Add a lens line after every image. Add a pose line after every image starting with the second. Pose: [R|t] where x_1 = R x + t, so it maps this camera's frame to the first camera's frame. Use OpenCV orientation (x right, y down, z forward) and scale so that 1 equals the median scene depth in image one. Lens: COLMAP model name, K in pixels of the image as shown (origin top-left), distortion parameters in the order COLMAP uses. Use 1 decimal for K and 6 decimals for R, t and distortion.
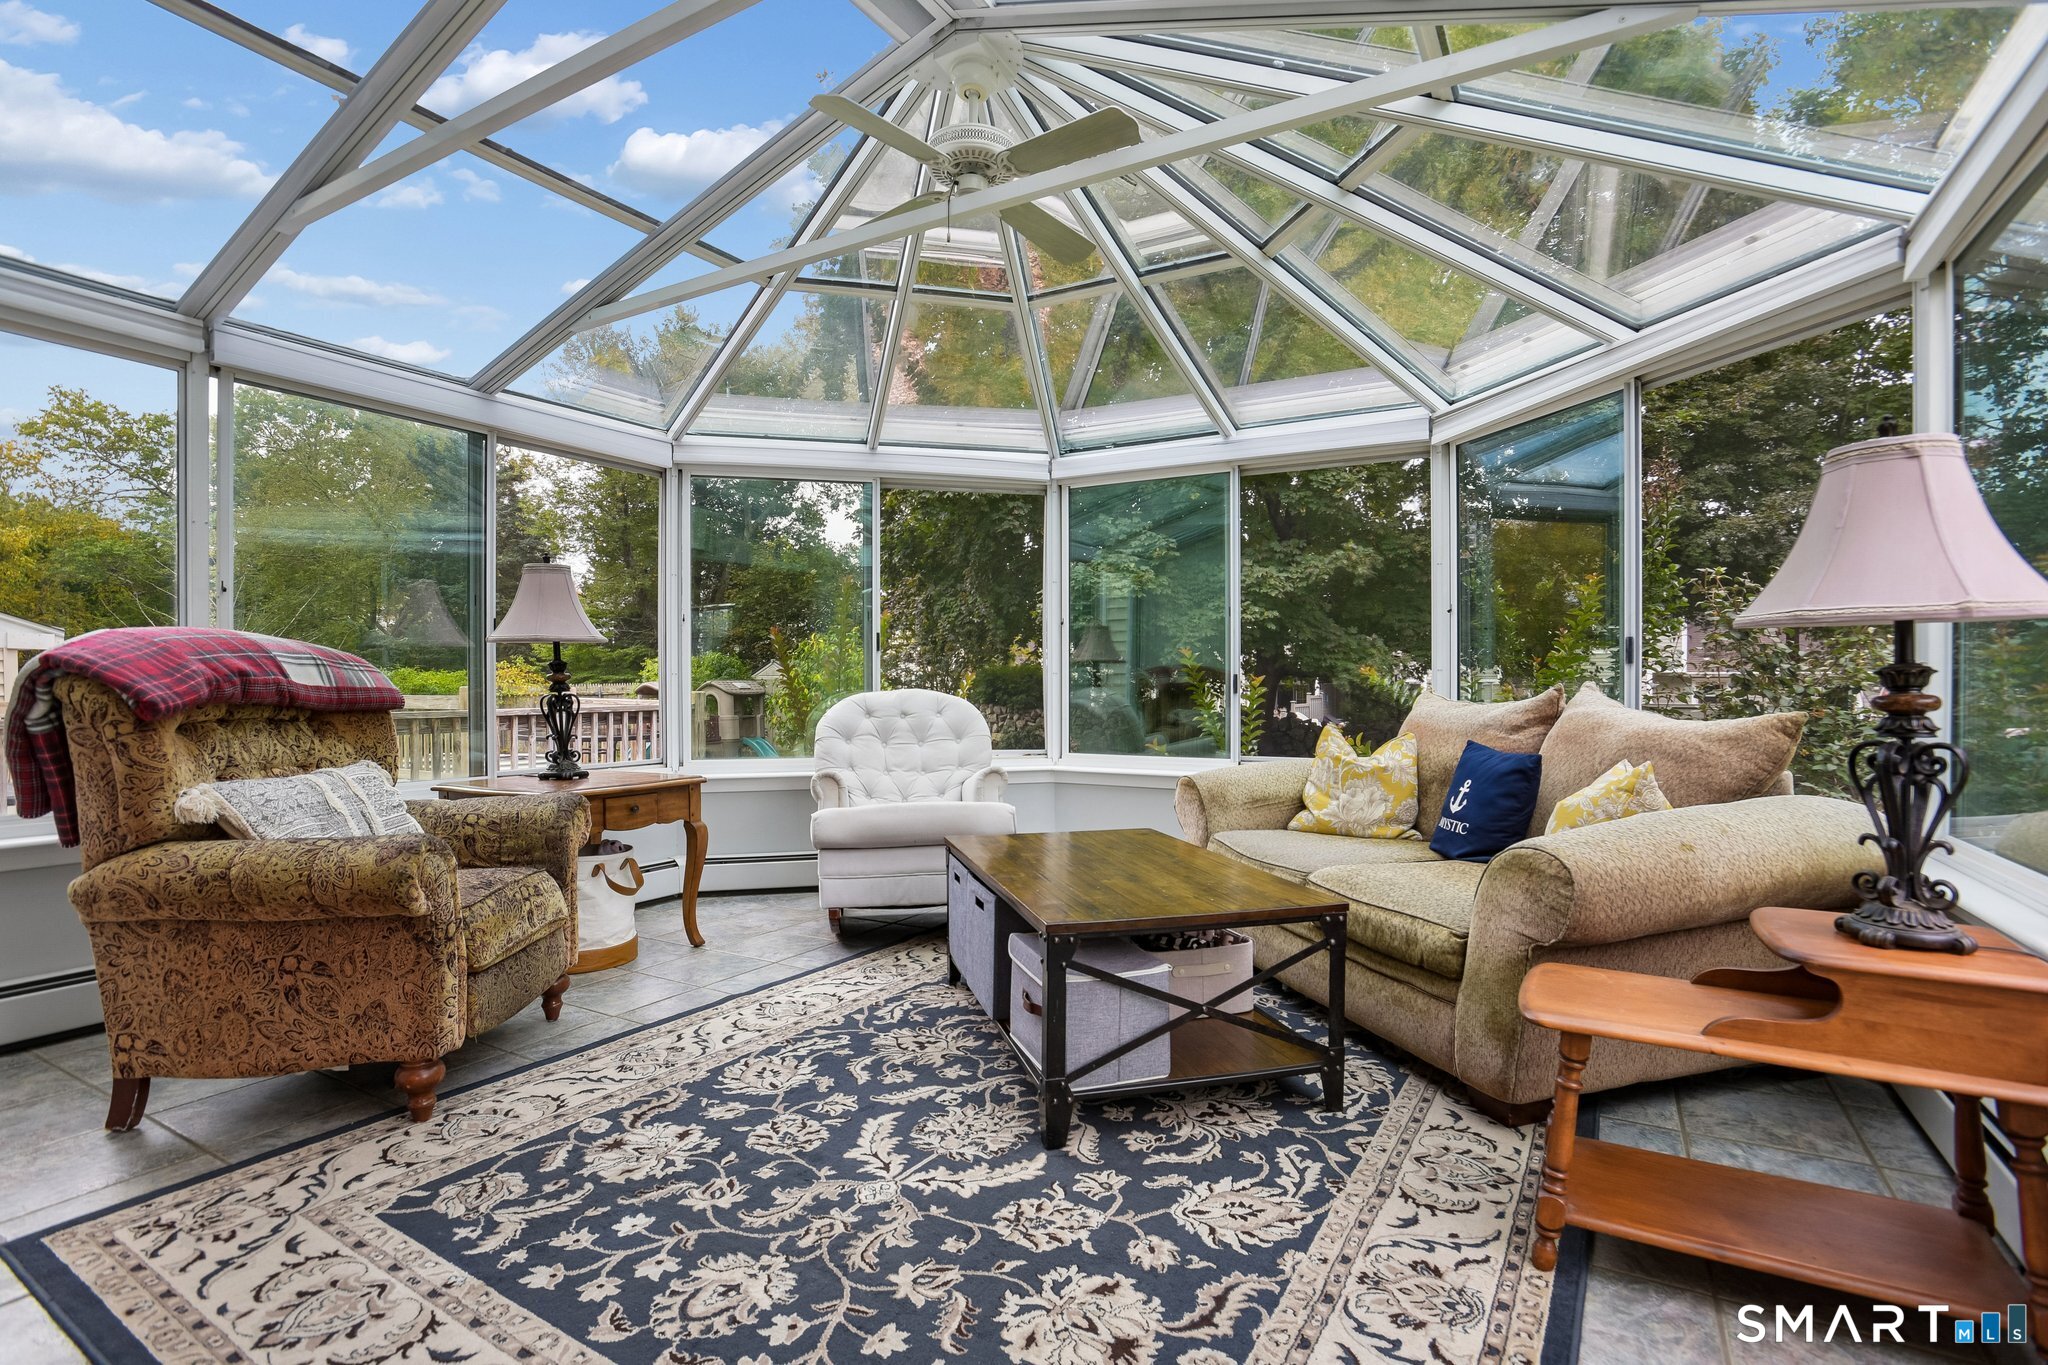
lens RADIAL K [[999.2, 0, 1026.7], [0, 999.2, 691.7], [0, 0, 1]] dist [-0.060037, 0.019400]
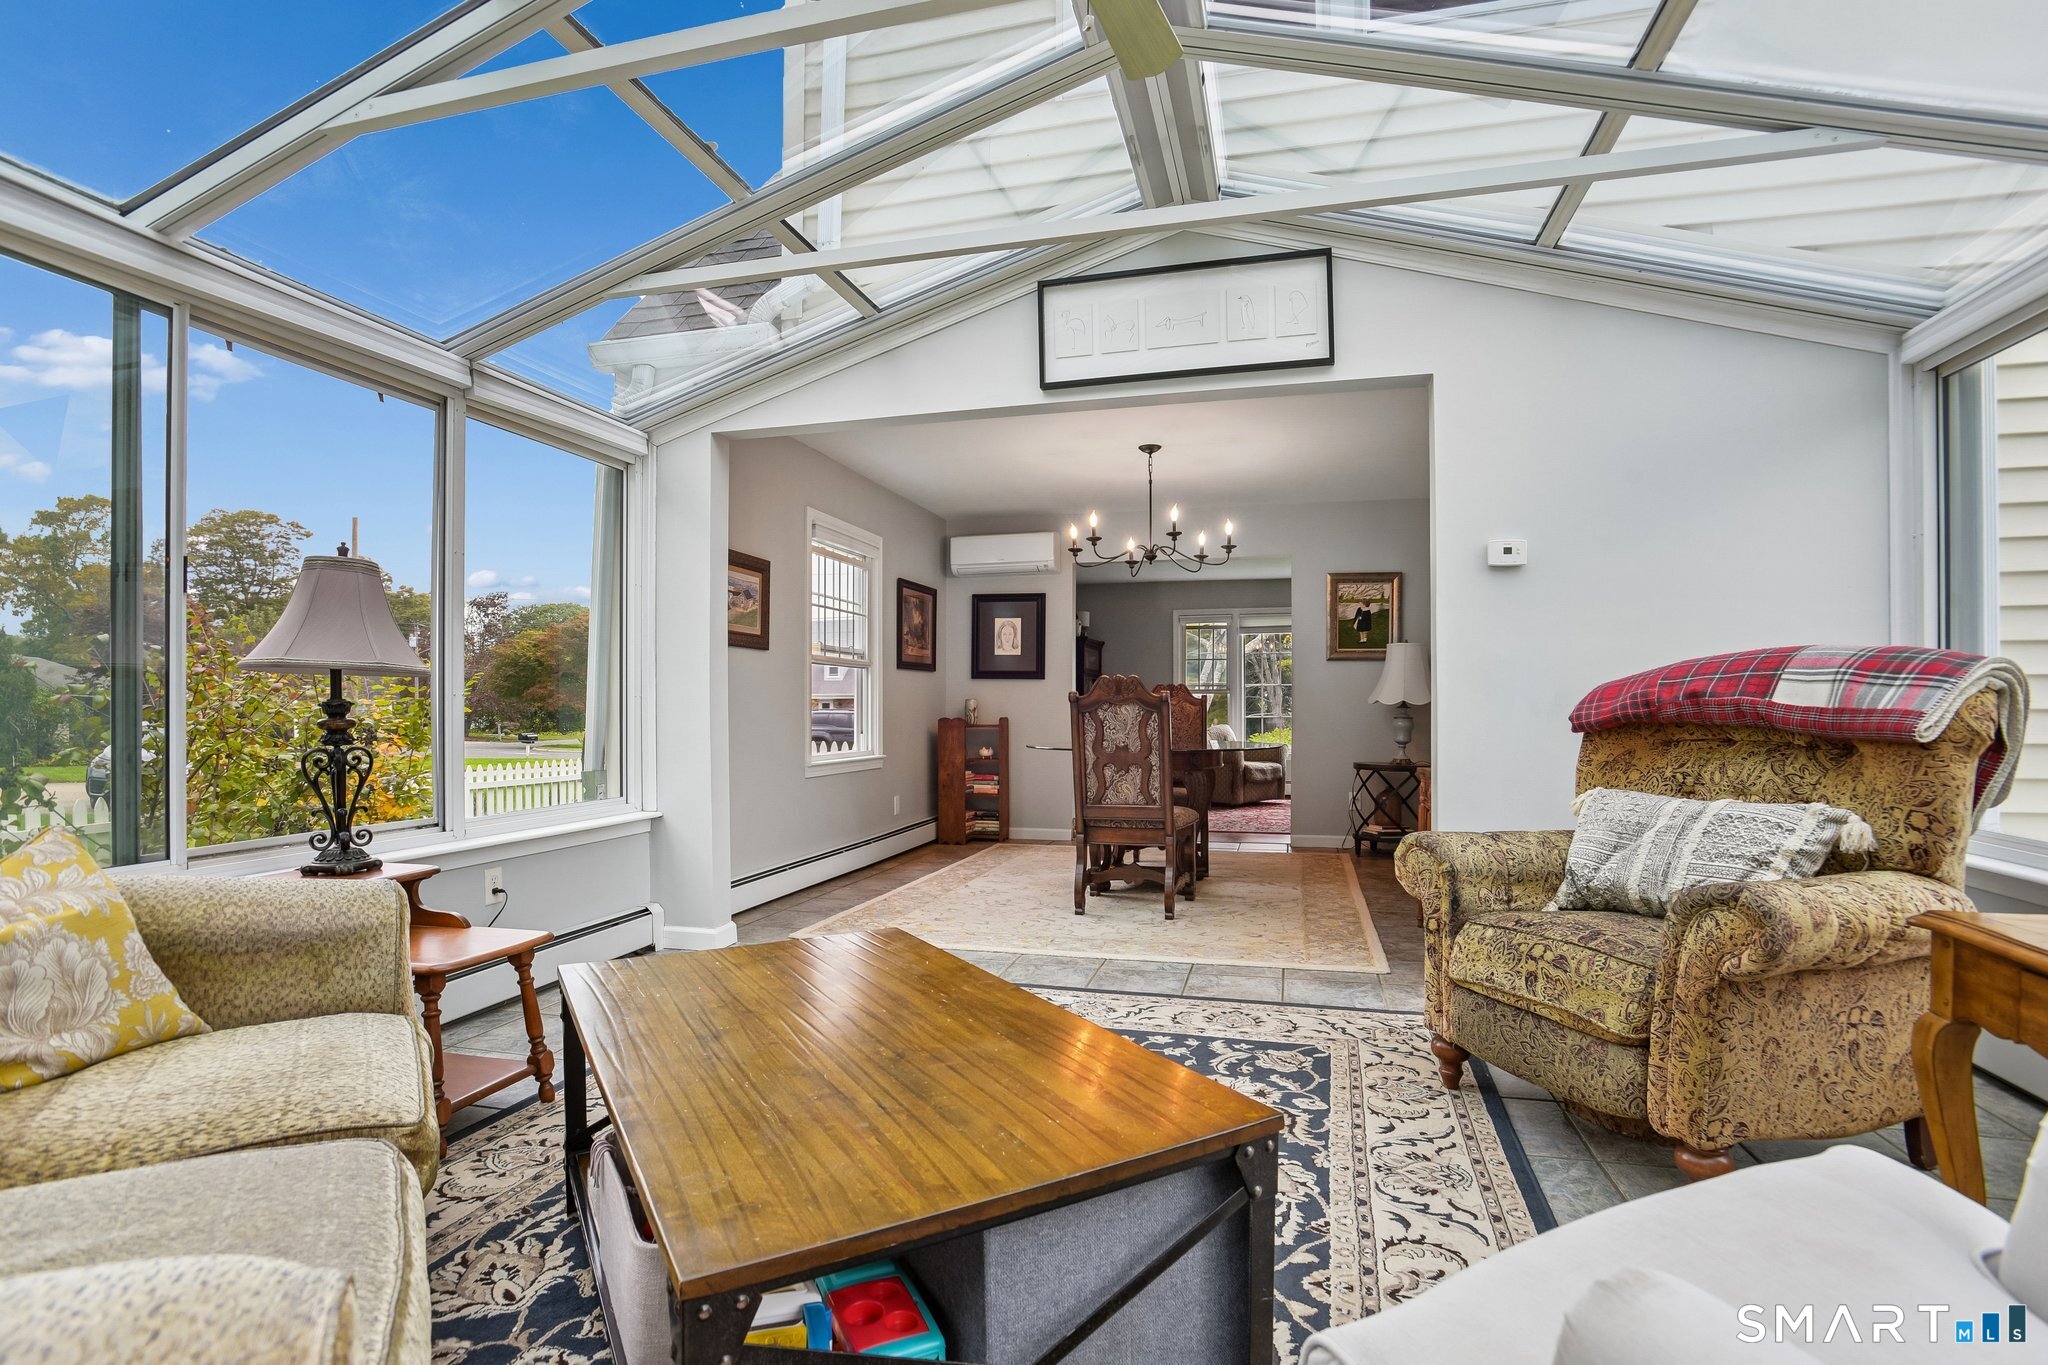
lens RADIAL K [[999.2, 0, 1031.4], [0, 999.2, 699.5], [0, 0, 1]] dist [-0.060037, 0.019400]
pose [[-0.964202, -0.001384, -0.265164, 0.180300], [-0.000688, 0.999996, -0.002721, -0.012814], [0.265167, -0.002441, -0.964200, 2.260165]]
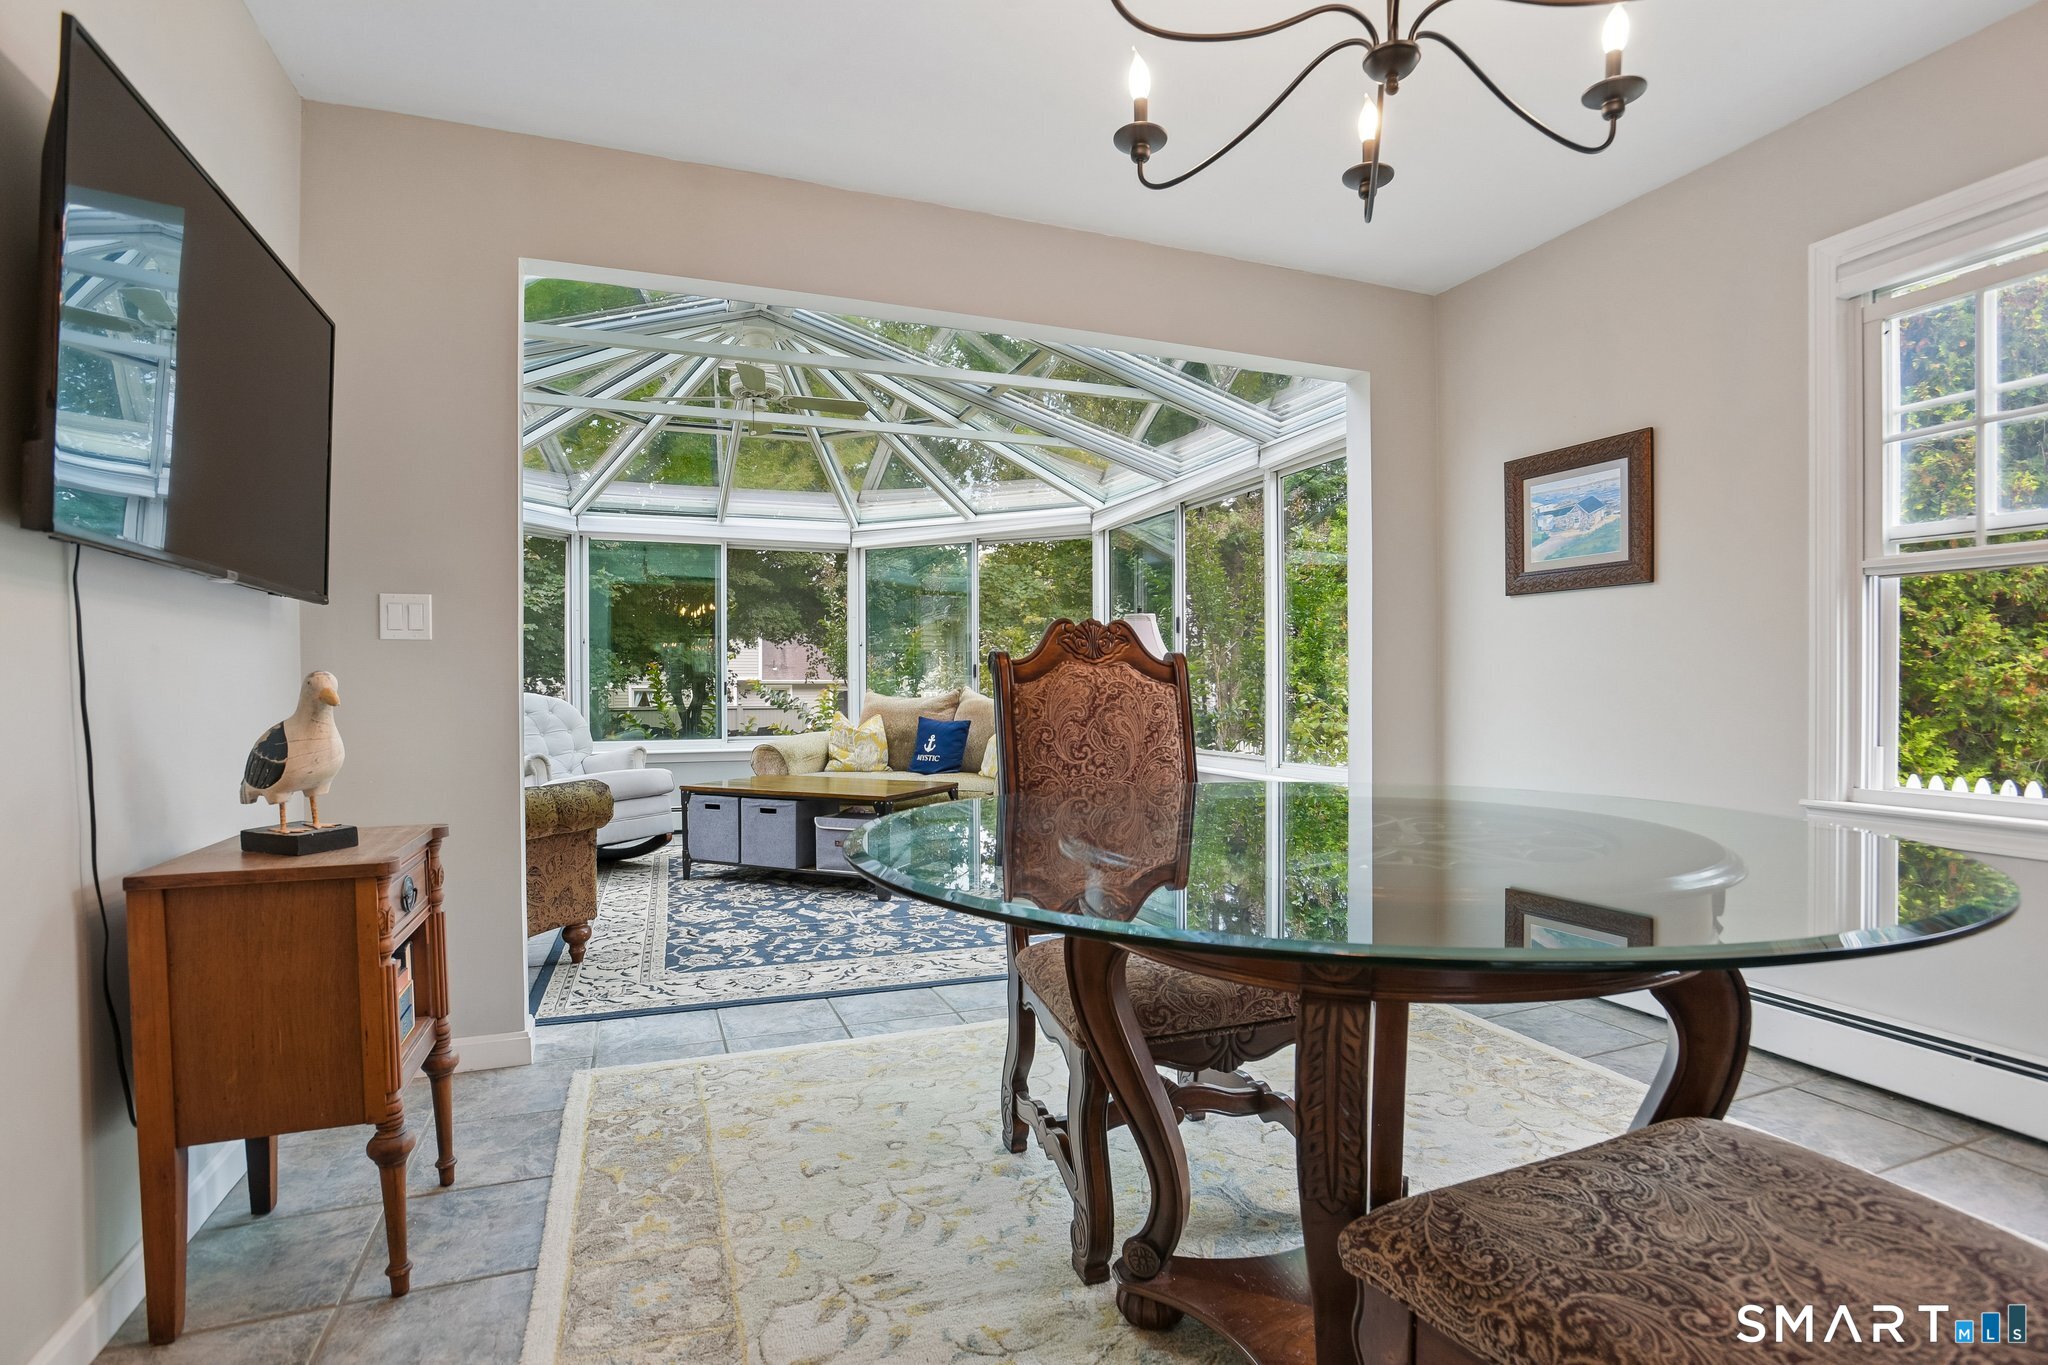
lens RADIAL K [[999.2, 0, 1025.6], [0, 999.2, 690.8], [0, 0, 1]] dist [-0.060037, 0.019400]
pose [[0.624673, -0.004210, 0.780875, -1.620052], [0.010528, 0.999940, -0.003031, 0.011543], [-0.780815, 0.010114, 0.624680, -0.663814]]
